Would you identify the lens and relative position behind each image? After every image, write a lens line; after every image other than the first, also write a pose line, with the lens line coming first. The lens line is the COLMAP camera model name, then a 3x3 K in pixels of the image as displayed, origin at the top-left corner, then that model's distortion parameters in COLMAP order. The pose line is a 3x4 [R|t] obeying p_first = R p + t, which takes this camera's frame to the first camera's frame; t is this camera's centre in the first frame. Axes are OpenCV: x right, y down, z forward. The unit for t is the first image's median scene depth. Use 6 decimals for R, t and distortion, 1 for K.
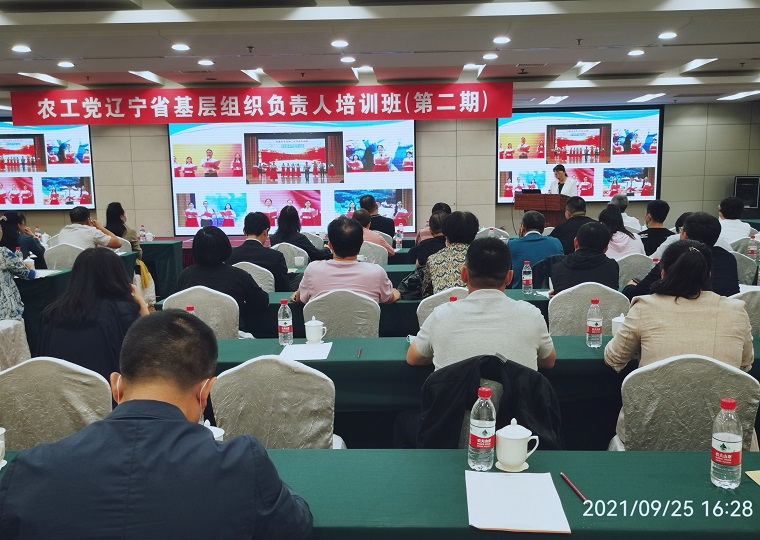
lens RADIAL K [[736.7, 0, 379.7], [0, 736.7, 270.5], [0, 0, 1]] dist [0.012148, 0.000000]
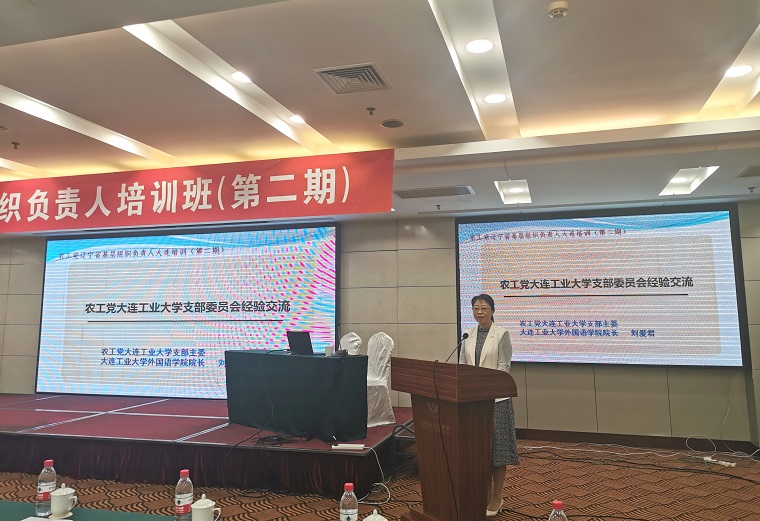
lens RADIAL K [[616.7, 0, 380.2], [0, 616.7, 260.5], [0, 0, 1]] dist [0.009557, 0.001418]
pose [[0.972190, -0.014478, -0.233744, 0.276195], [-0.036340, 0.976672, -0.211639, -0.074132], [0.231356, 0.214248, 0.948985, 0.569977]]
